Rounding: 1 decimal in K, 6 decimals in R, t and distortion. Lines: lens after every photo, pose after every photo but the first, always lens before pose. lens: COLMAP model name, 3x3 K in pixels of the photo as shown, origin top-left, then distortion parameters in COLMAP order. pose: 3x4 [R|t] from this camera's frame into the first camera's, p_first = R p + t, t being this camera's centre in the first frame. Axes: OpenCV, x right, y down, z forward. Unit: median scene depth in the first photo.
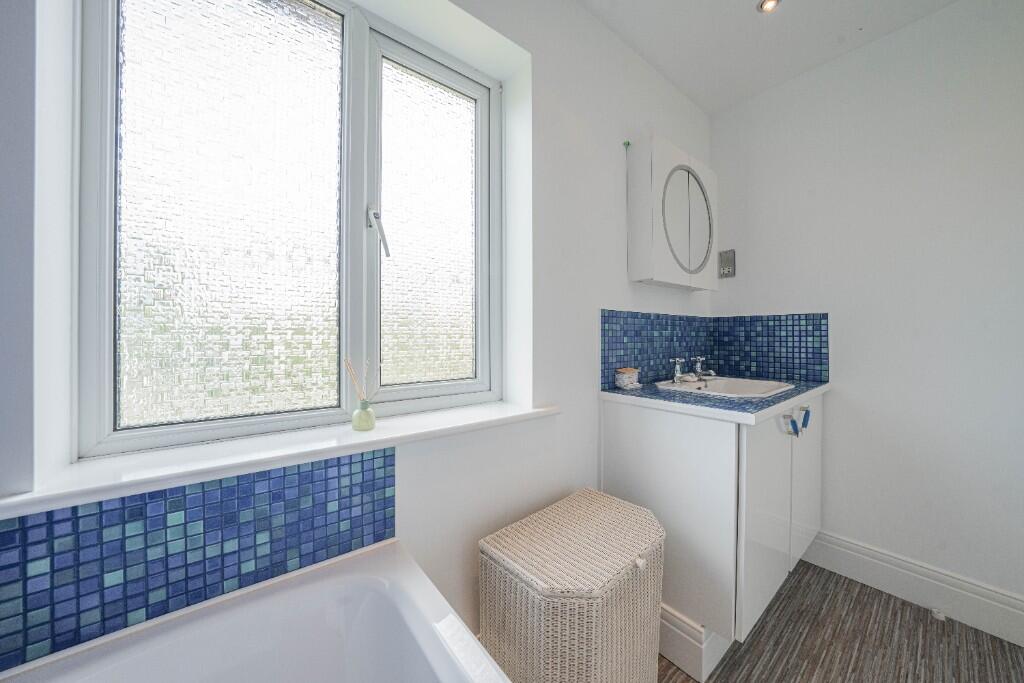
lens RADIAL K [[352.2, 0, 509.2], [0, 352.2, 335.9], [0, 0, 1]] dist [-0.023157, 0.004427]
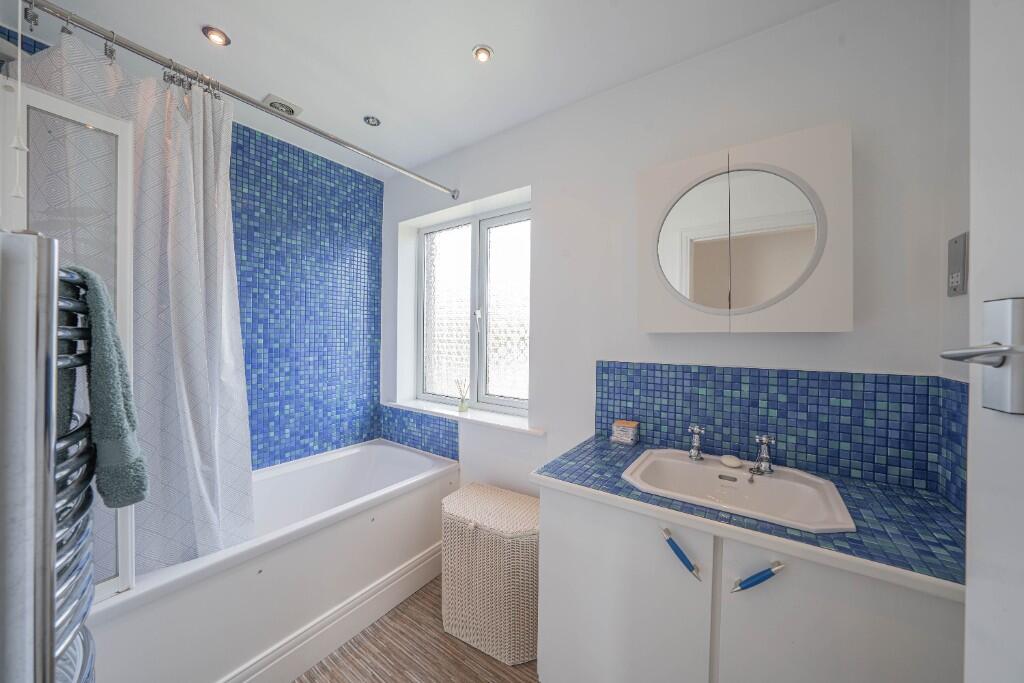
lens RADIAL K [[352.2, 0, 510.4], [0, 352.2, 337.6], [0, 0, 1]] dist [-0.023157, 0.004427]
pose [[0.293833, 0.006258, -0.955836, 1.213473], [-0.013031, 0.999912, 0.002541, -0.144636], [0.955768, 0.011709, 0.293888, 0.408799]]
